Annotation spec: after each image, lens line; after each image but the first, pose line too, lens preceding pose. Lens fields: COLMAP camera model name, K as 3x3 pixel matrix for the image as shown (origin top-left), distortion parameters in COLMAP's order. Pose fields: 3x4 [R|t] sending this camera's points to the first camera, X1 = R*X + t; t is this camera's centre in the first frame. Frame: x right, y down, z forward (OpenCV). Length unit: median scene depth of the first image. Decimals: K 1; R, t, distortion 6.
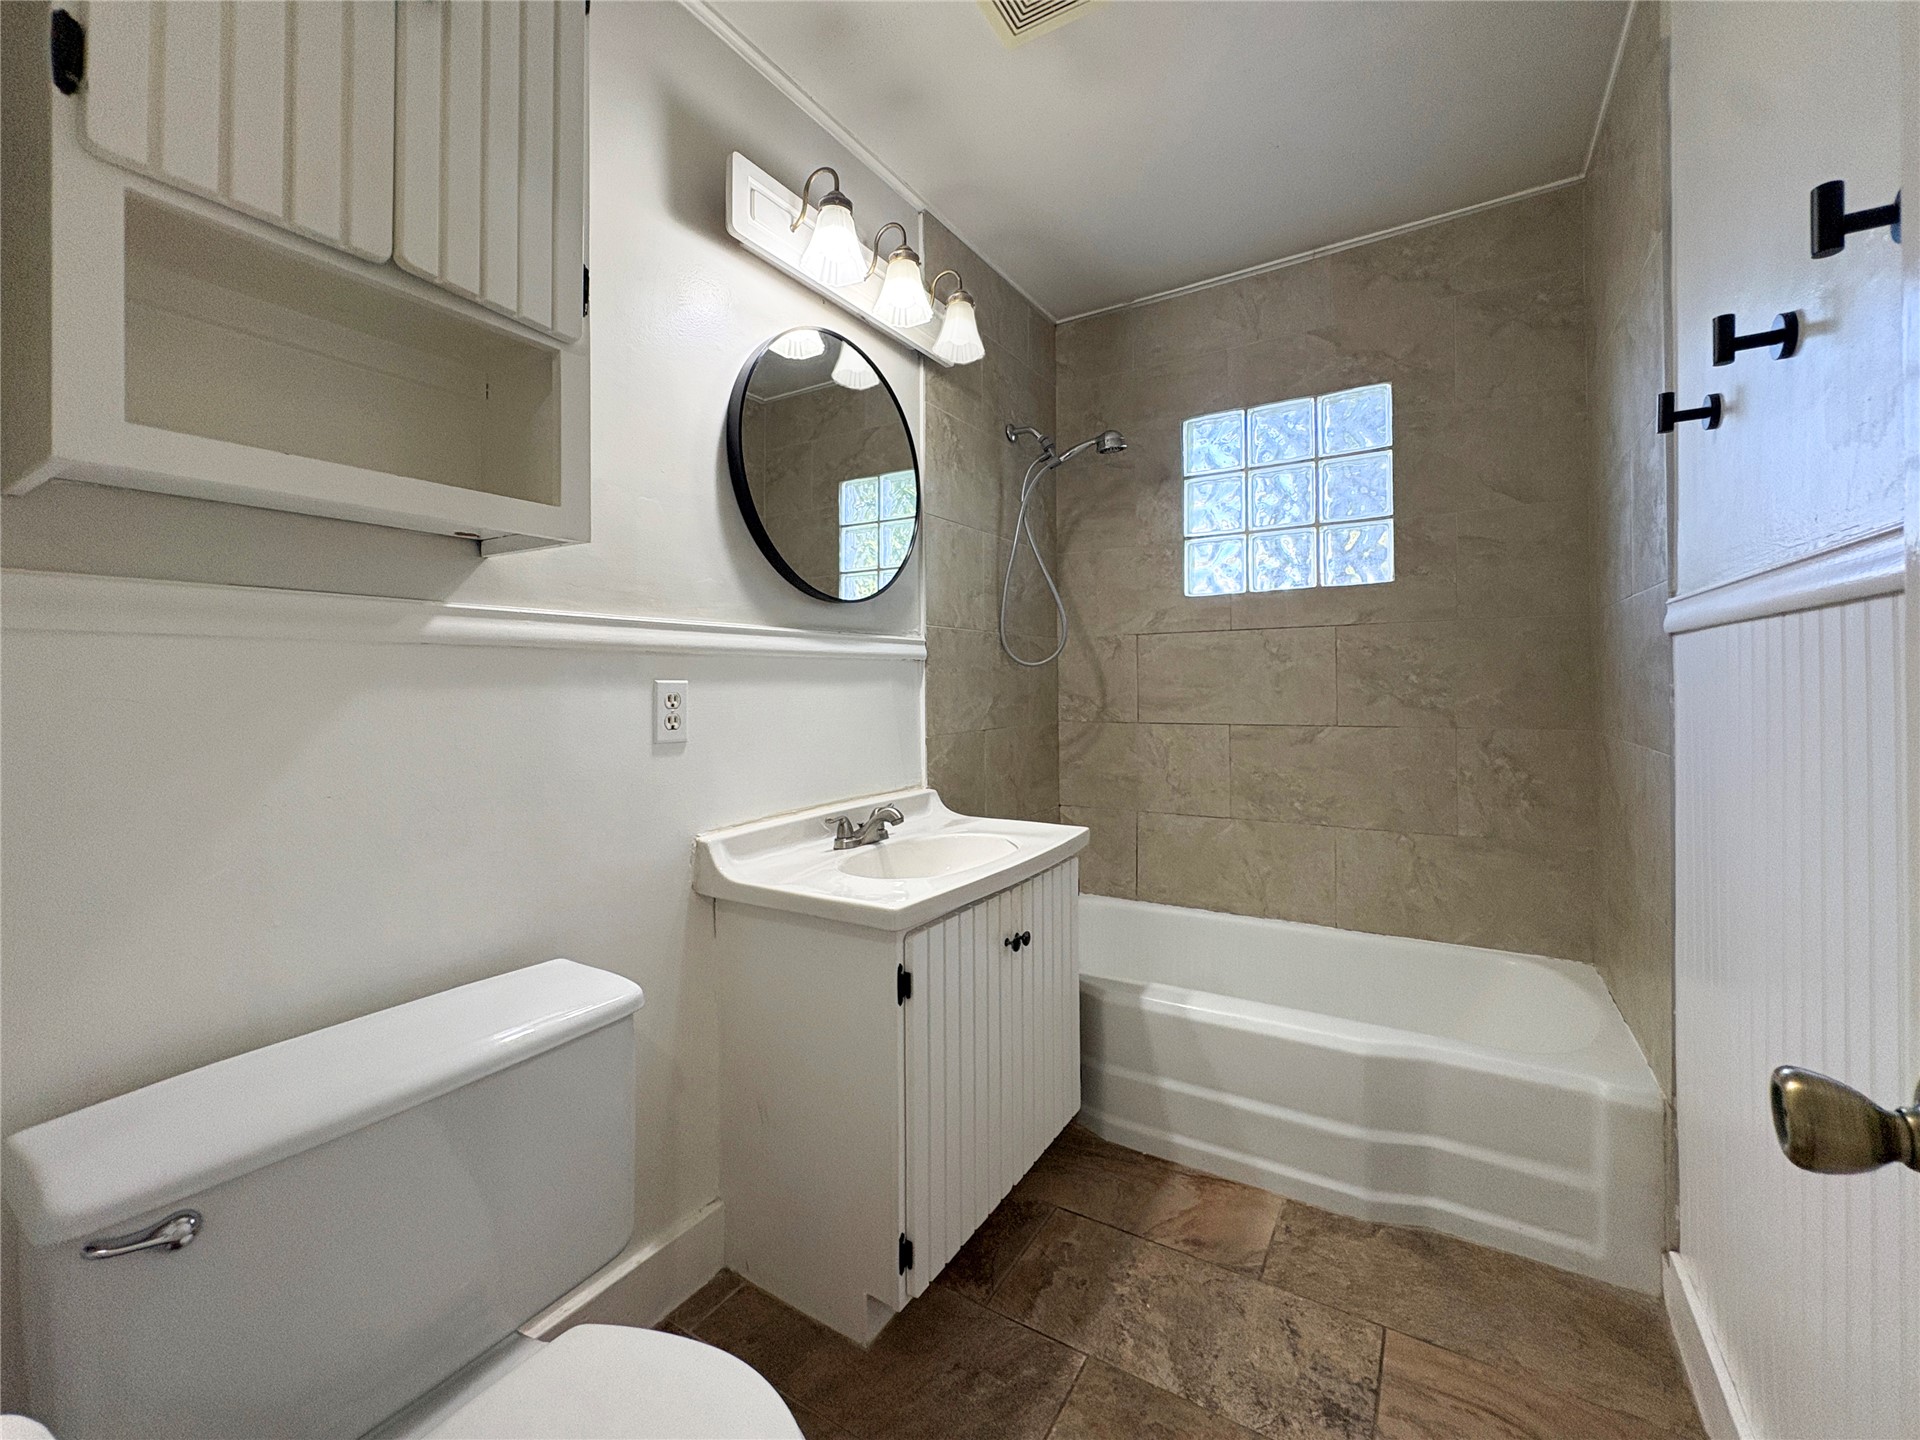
lens RADIAL K [[778.5, 0, 906.2], [0, 778.5, 671.9], [0, 0, 1]] dist [-0.000810, -0.000270]
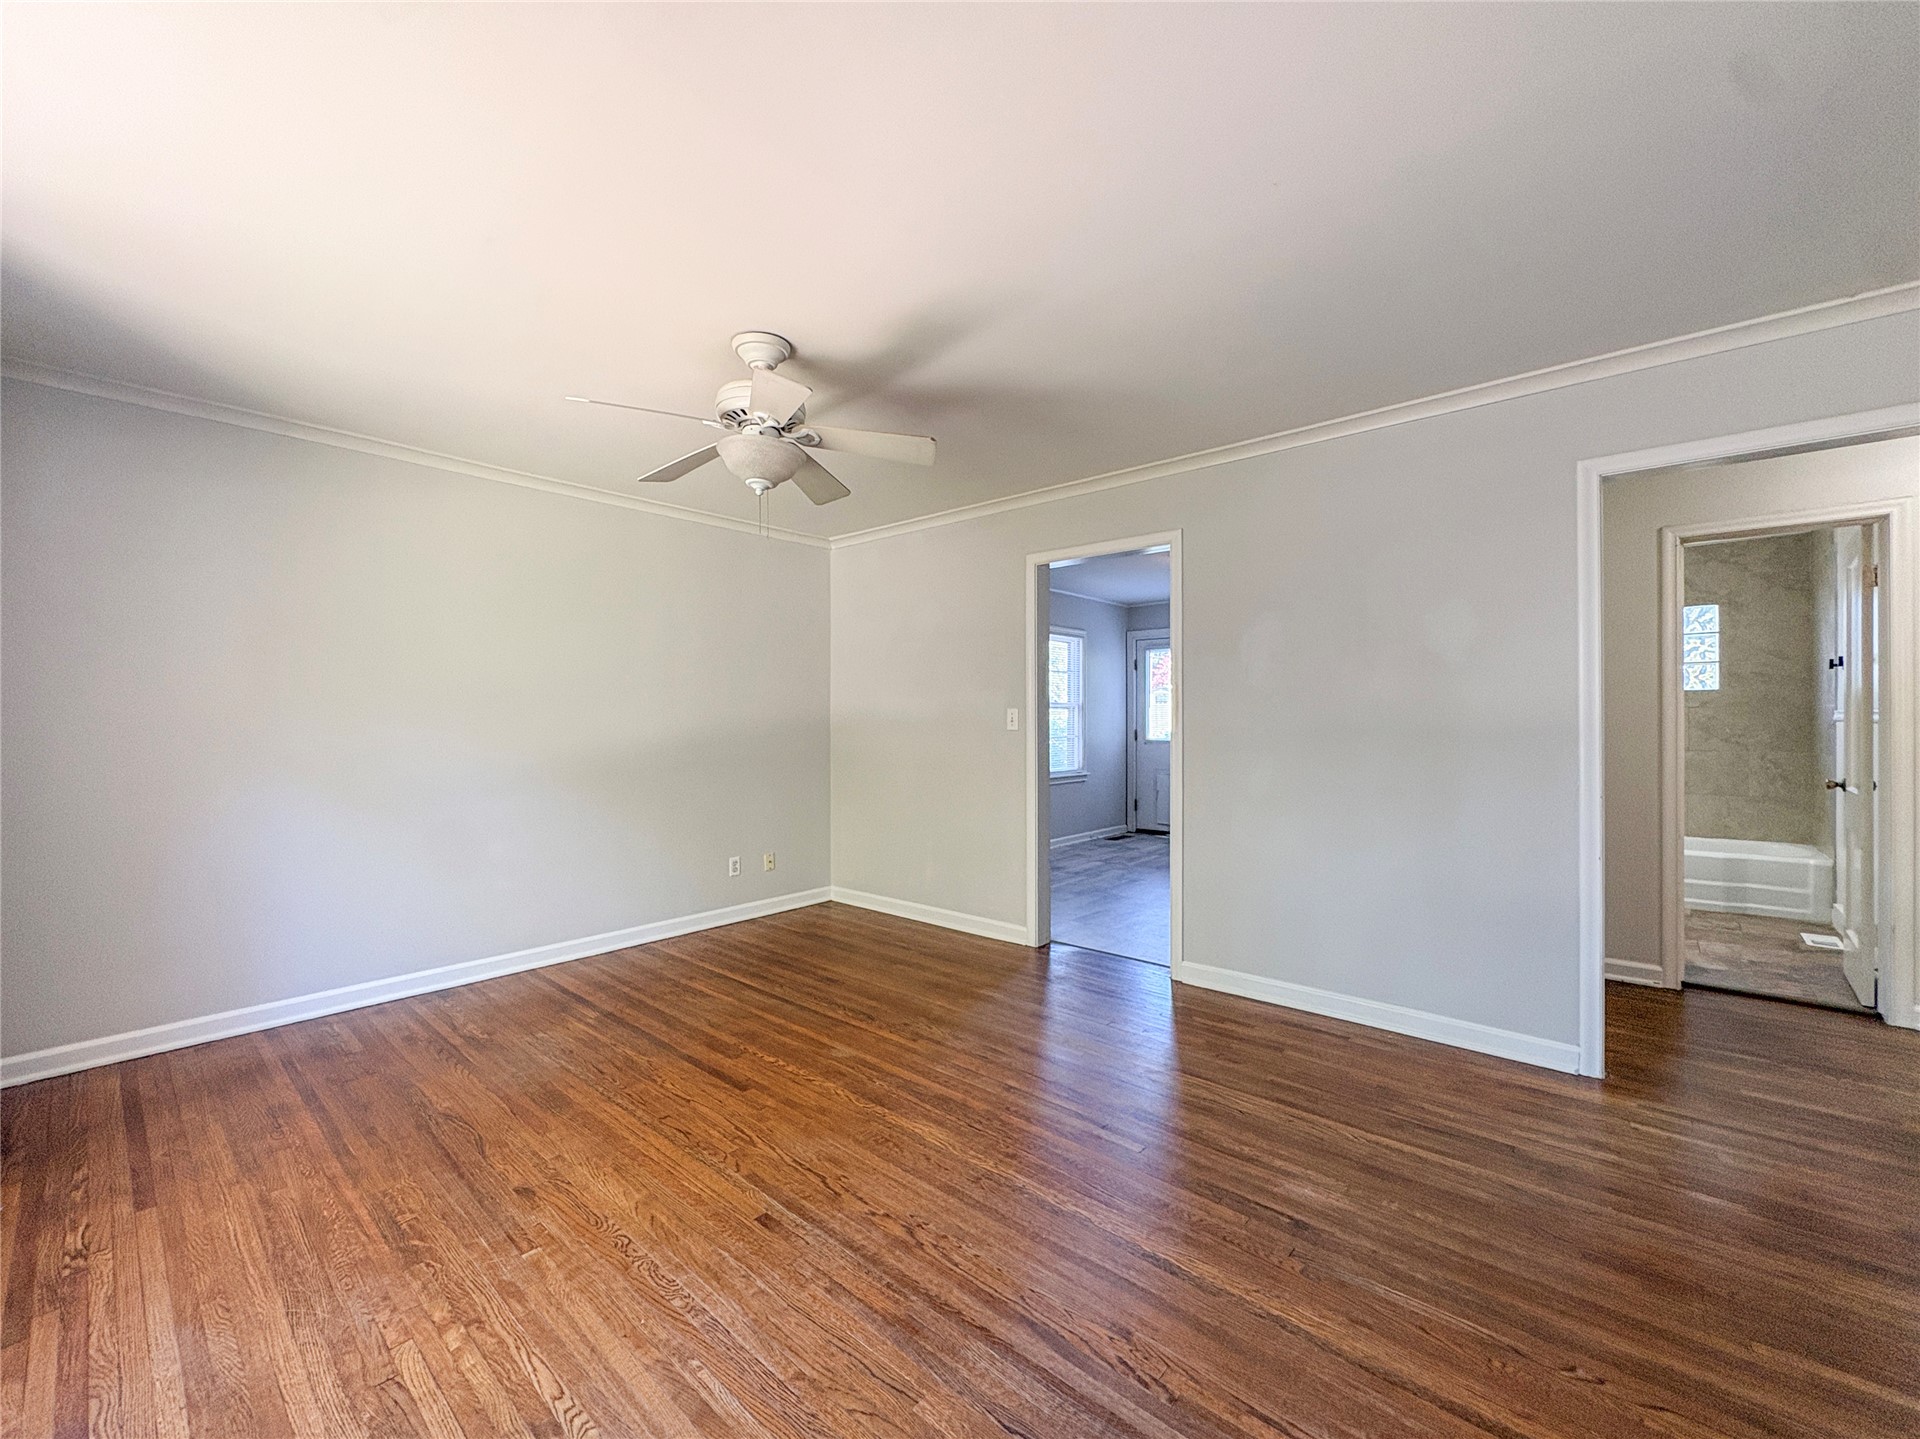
lens RADIAL K [[776.5, 0, 960.0], [0, 776.5, 719.5], [0, 0, 1]] dist [0.000811, 0.000058]
pose [[0.993150, 0.005284, -0.116727, -1.728349], [-0.004273, 0.999951, 0.008907, -0.044290], [0.116768, -0.008347, 0.993124, -2.012226]]
